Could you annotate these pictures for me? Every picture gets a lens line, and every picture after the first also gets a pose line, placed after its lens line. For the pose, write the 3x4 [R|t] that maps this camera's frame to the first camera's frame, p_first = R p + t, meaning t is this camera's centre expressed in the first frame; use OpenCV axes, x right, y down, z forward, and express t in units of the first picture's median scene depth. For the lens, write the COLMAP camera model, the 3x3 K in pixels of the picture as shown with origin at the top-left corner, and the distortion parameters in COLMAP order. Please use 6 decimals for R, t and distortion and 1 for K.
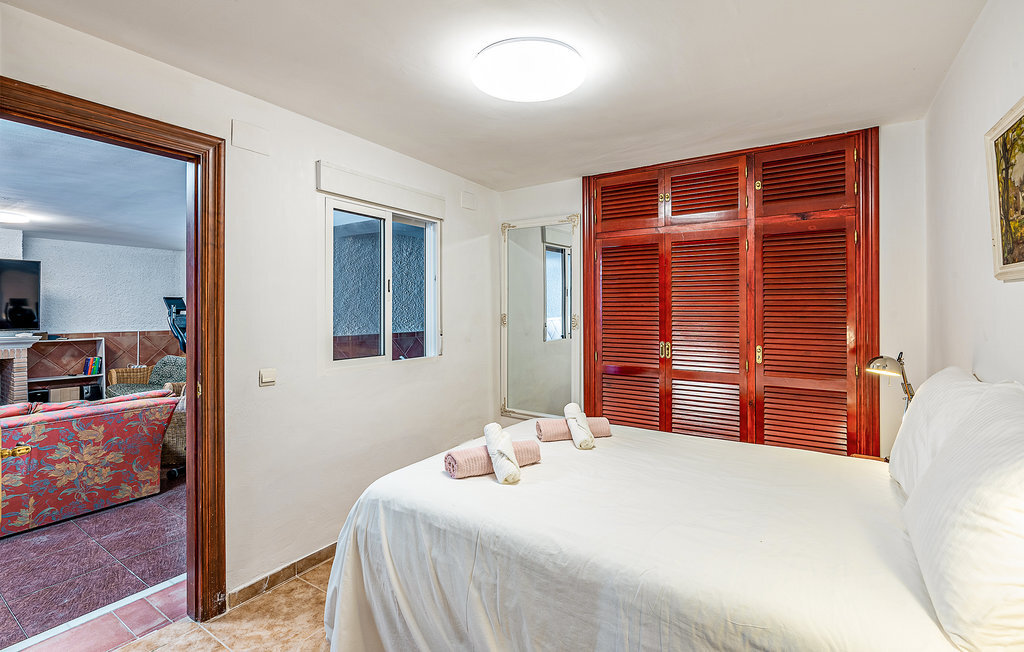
lens RADIAL K [[472.9, 0, 512.3], [0, 472.9, 308.6], [0, 0, 1]] dist [-0.000345, 0.000106]
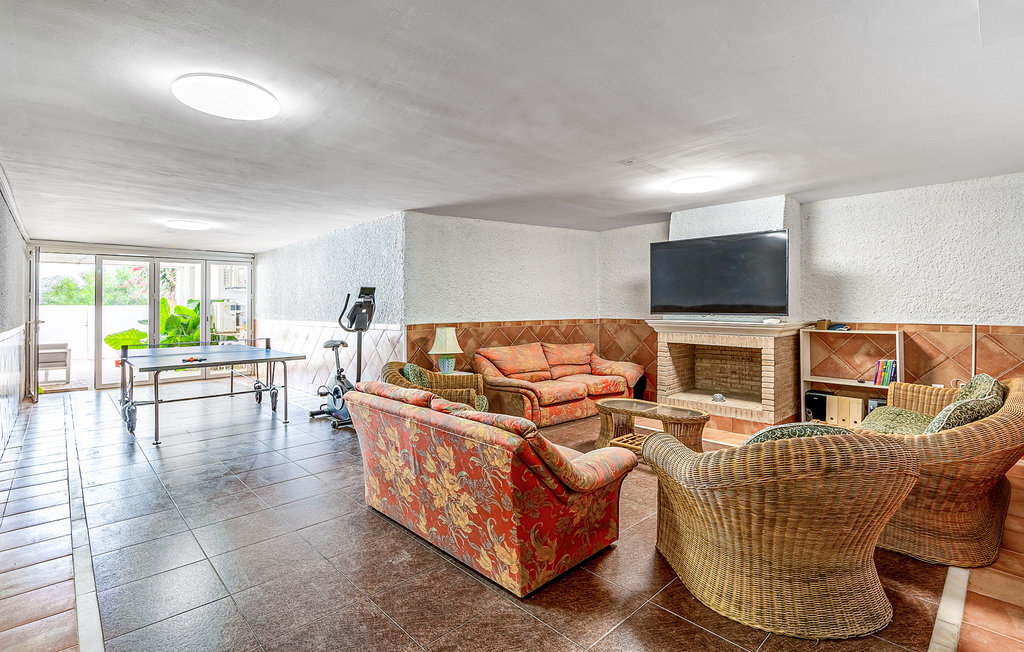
lens RADIAL K [[472.9, 0, 512.3], [0, 472.9, 308.6], [0, 0, 1]] dist [-0.000345, 0.000106]
pose [[-0.234009, 0.007669, -0.972204, -0.128136], [0.012018, 0.999915, 0.004995, 0.024053], [0.972160, -0.010515, -0.234081, 0.757937]]
